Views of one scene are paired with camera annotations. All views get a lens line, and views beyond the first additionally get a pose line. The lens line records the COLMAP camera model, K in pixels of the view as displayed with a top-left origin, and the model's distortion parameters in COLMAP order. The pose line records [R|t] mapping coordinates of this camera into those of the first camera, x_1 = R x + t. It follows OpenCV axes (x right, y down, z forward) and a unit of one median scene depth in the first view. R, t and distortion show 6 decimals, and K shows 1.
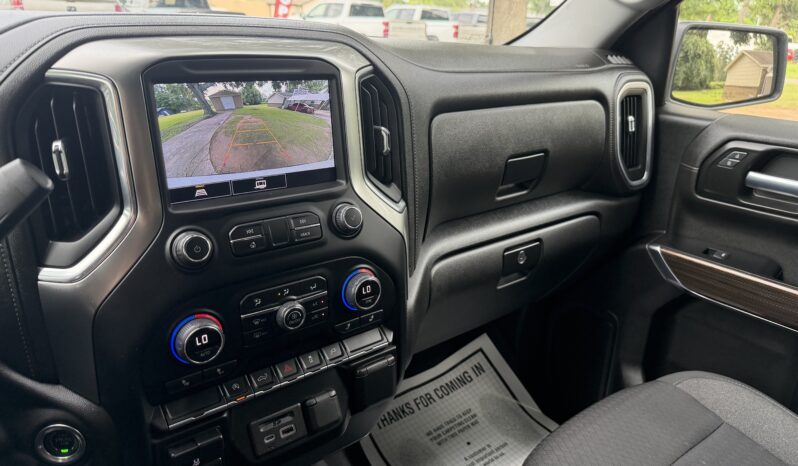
lens RADIAL K [[556.5, 0, 389.3], [0, 556.5, 229.1], [0, 0, 1]] dist [0.099781, -0.148815]
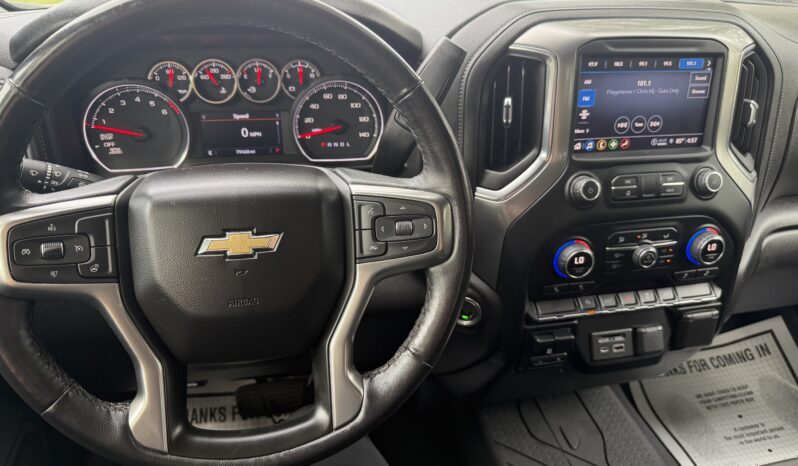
lens RADIAL K [[554.3, 0, 398.8], [0, 554.3, 220.8], [0, 0, 1]] dist [-0.011555, -0.006930]
pose [[0.905267, 0.170323, -0.389206, -0.182504], [-0.135539, 0.984031, 0.115374, 0.013953], [0.402642, -0.051692, 0.913897, -0.255312]]
